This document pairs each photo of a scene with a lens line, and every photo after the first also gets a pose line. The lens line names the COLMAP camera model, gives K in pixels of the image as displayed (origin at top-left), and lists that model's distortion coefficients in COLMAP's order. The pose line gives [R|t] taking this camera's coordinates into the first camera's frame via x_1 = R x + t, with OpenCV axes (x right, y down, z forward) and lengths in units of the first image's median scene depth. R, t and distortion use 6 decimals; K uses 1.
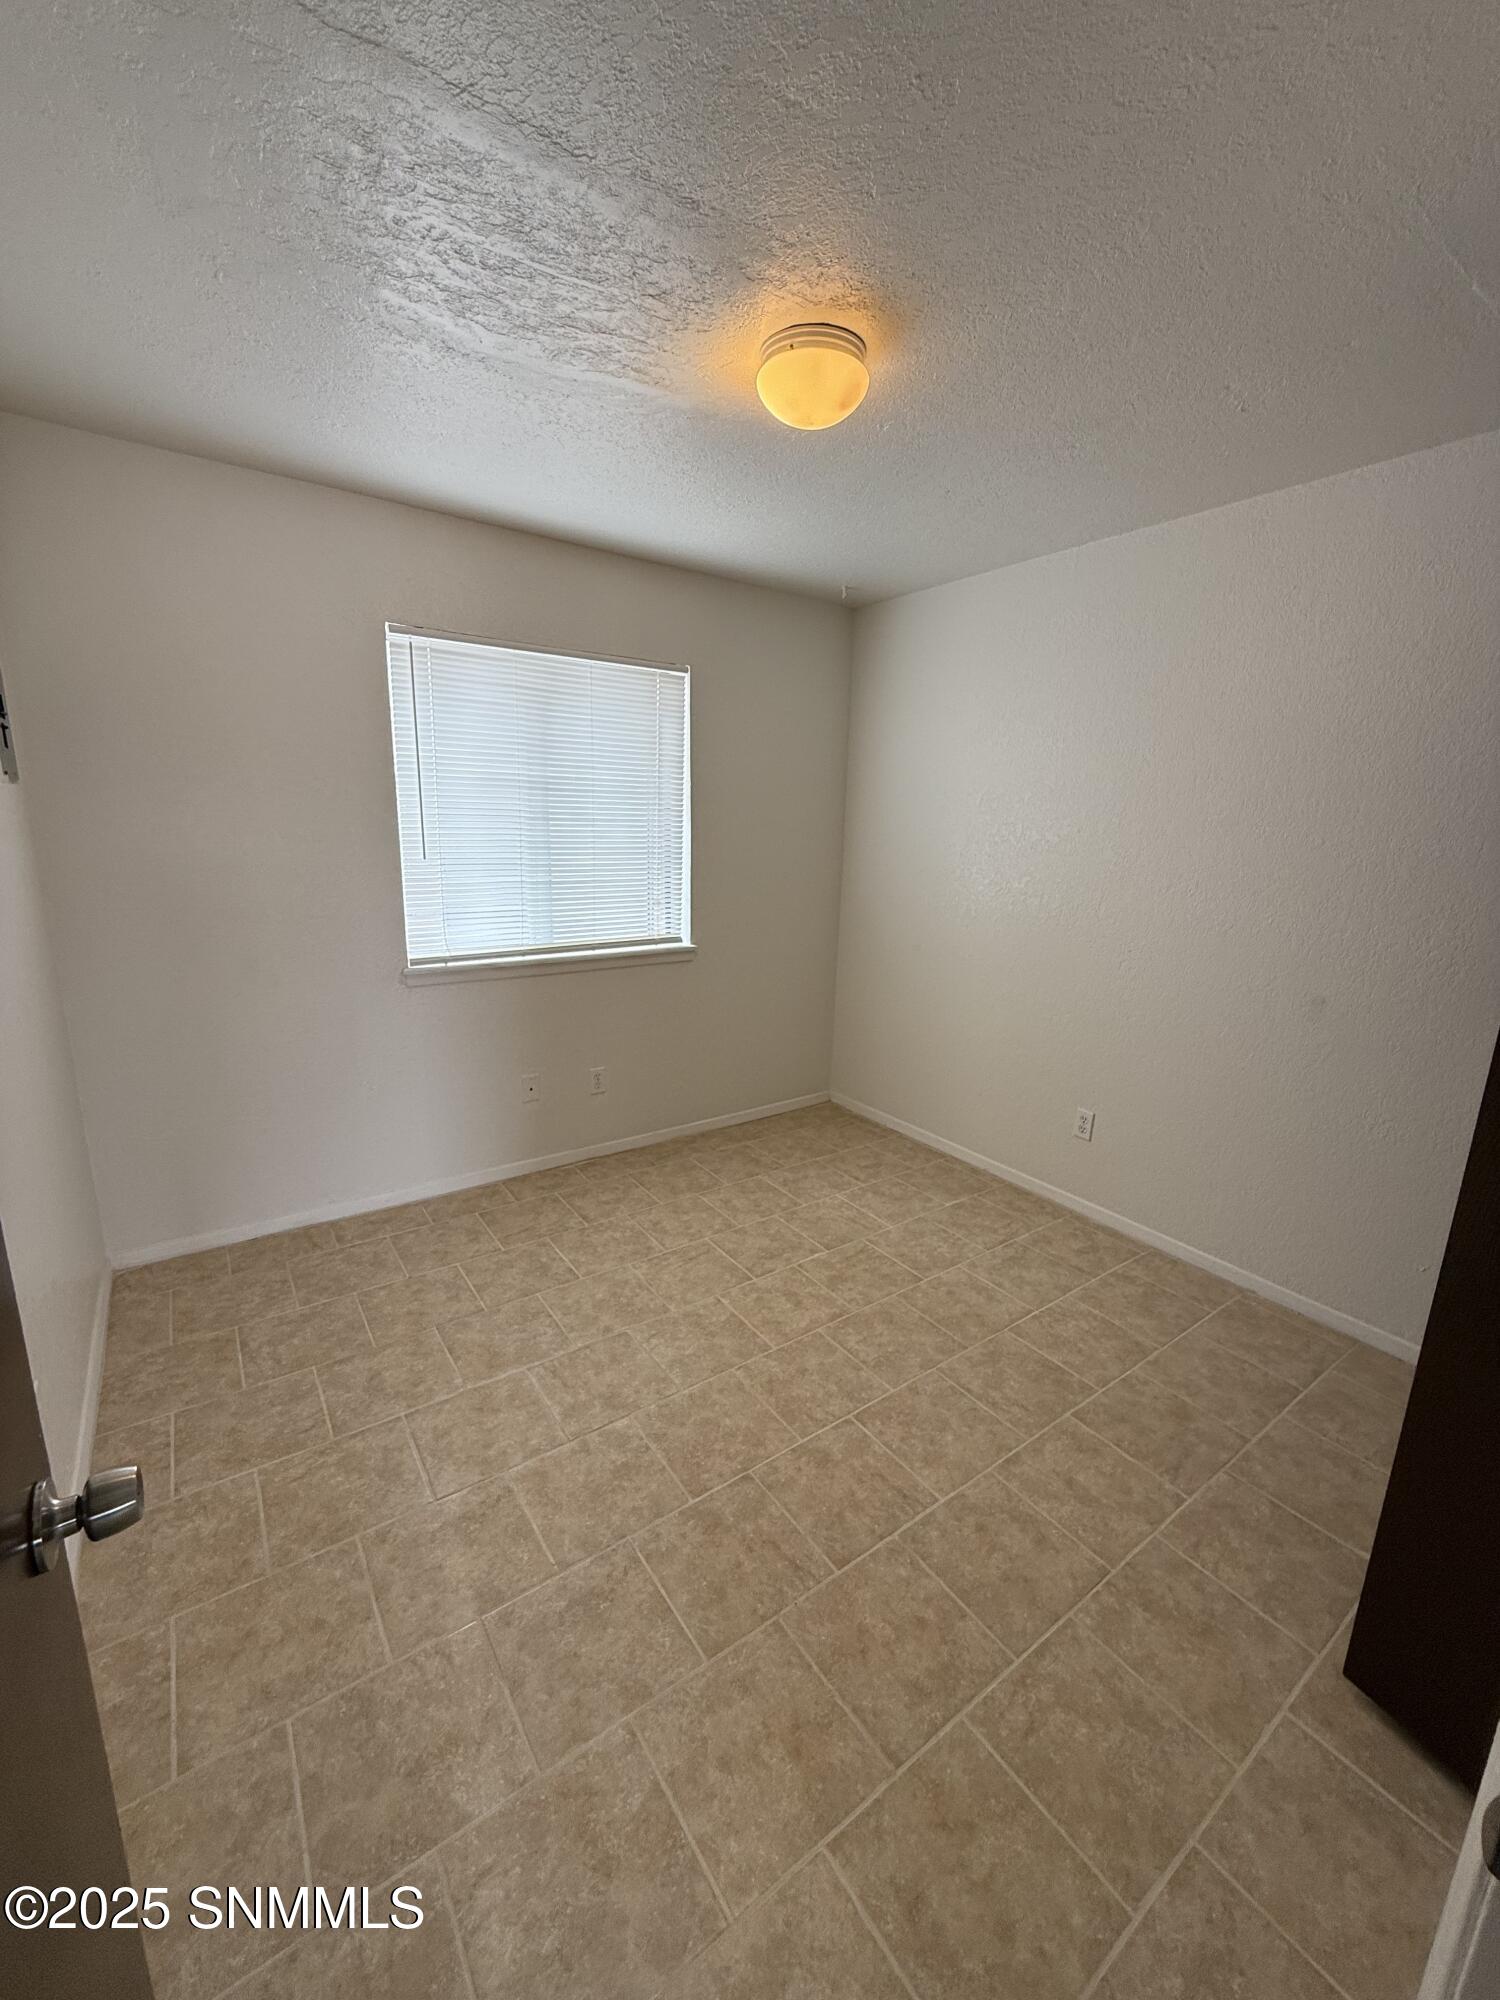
lens RADIAL K [[798.3, 0, 752.7], [0, 798.3, 995.8], [0, 0, 1]] dist [-0.000109, 0.000108]
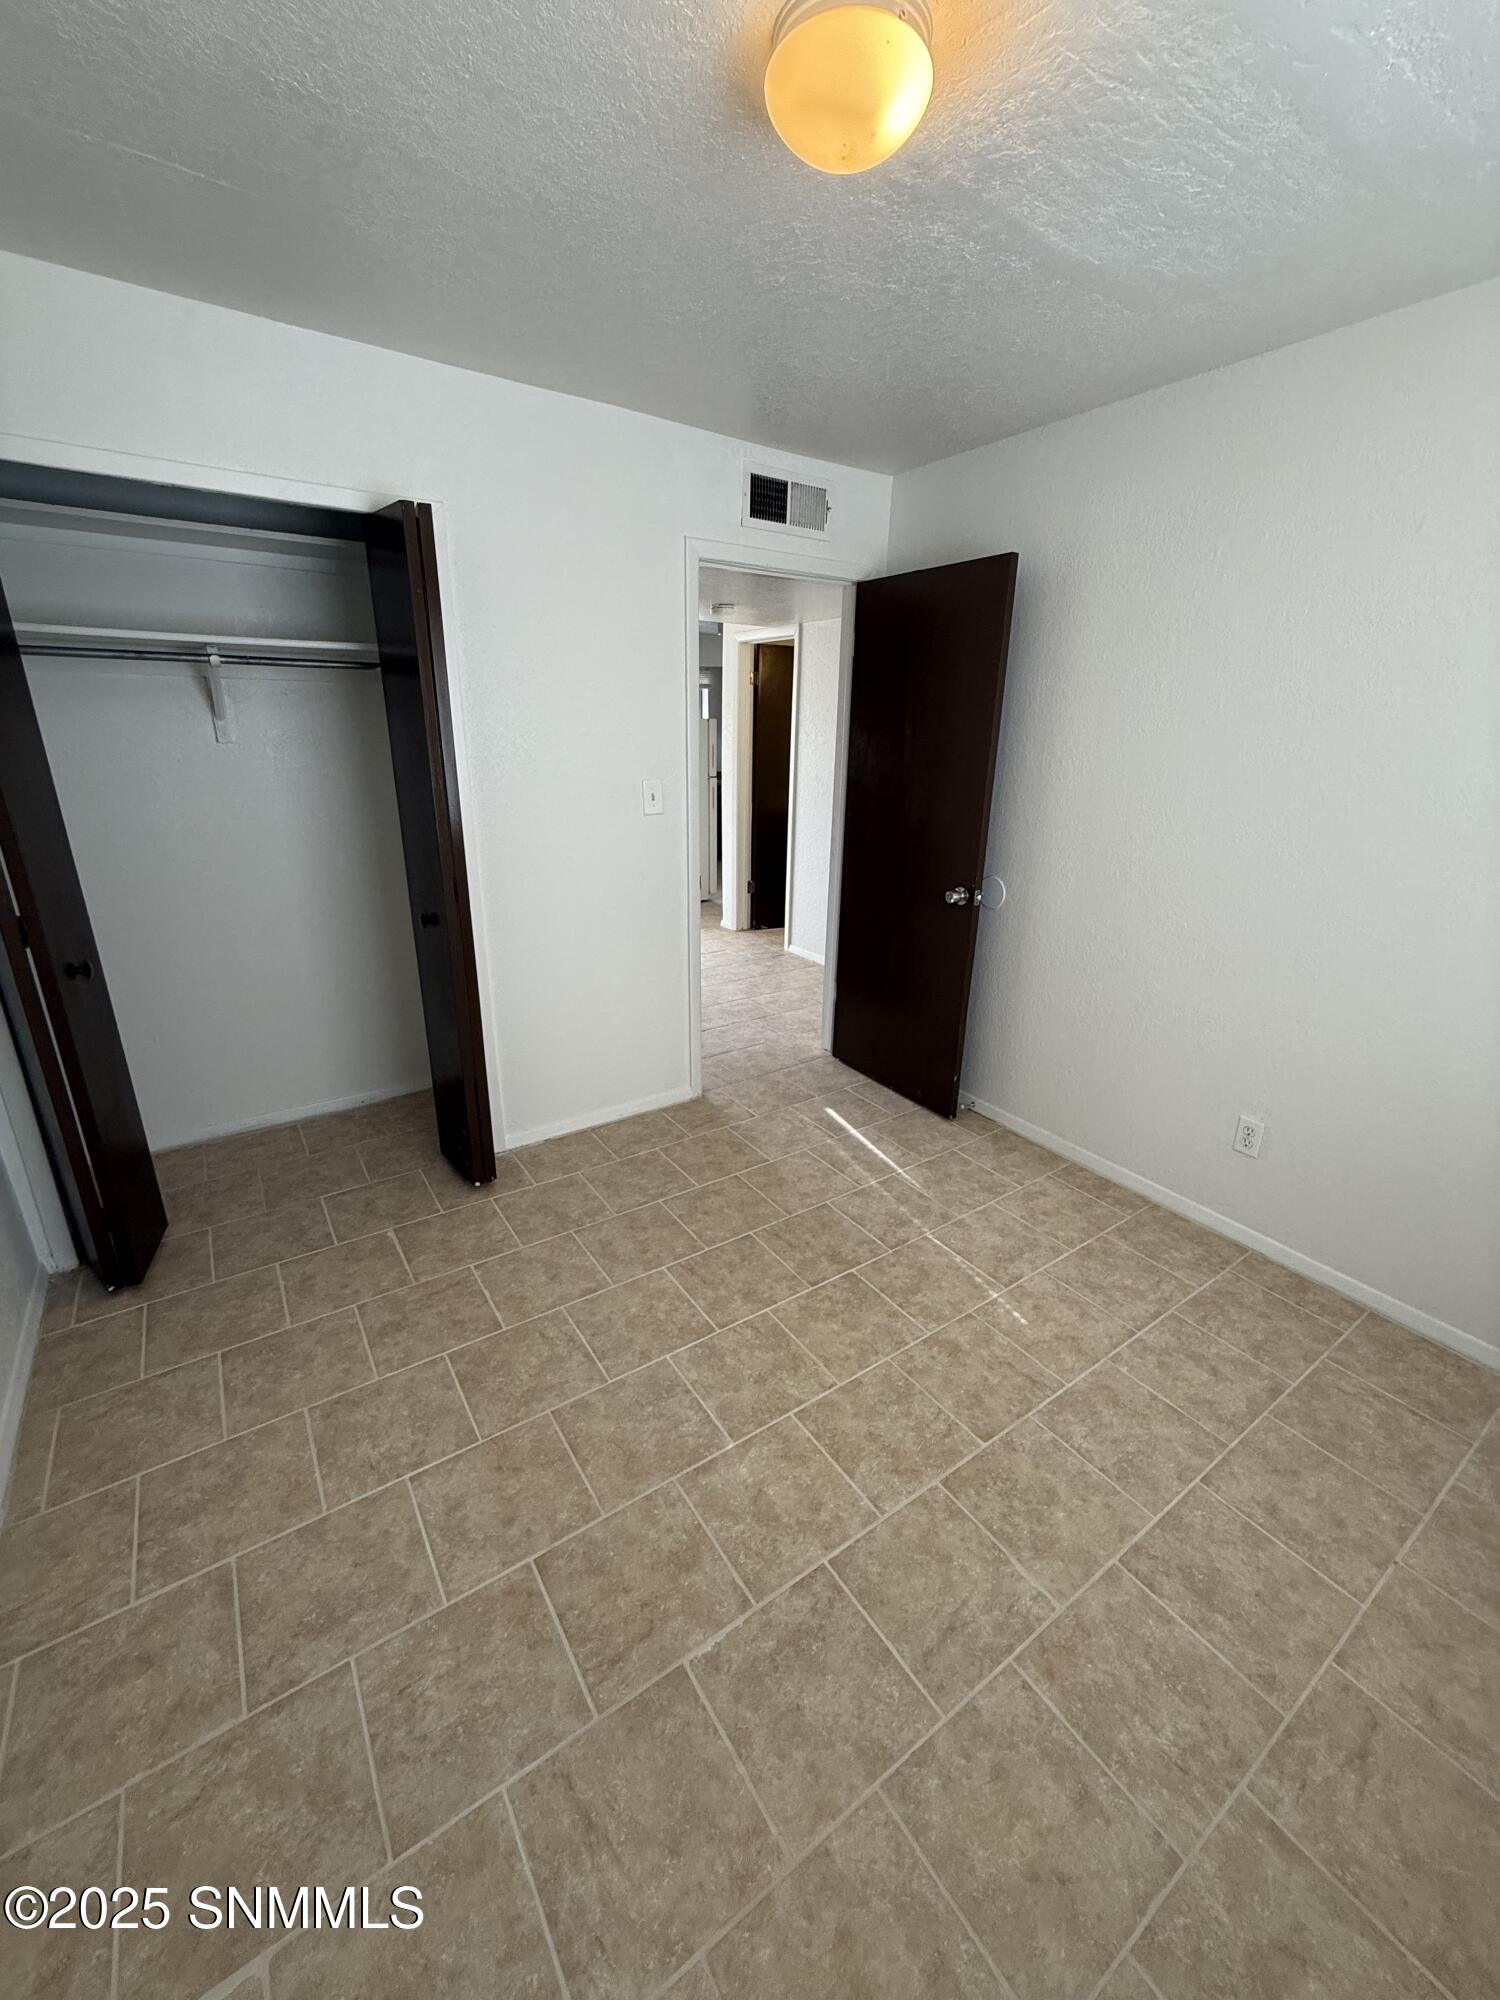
lens RADIAL K [[798.3, 0, 748.6], [0, 798.3, 998.2], [0, 0, 1]] dist [-0.000109, 0.000108]
pose [[-0.998804, -0.048577, 0.005603, 0.087524], [-0.038315, 0.848656, 0.527555, -0.350870], [-0.030382, 0.526709, -0.849502, 1.476276]]
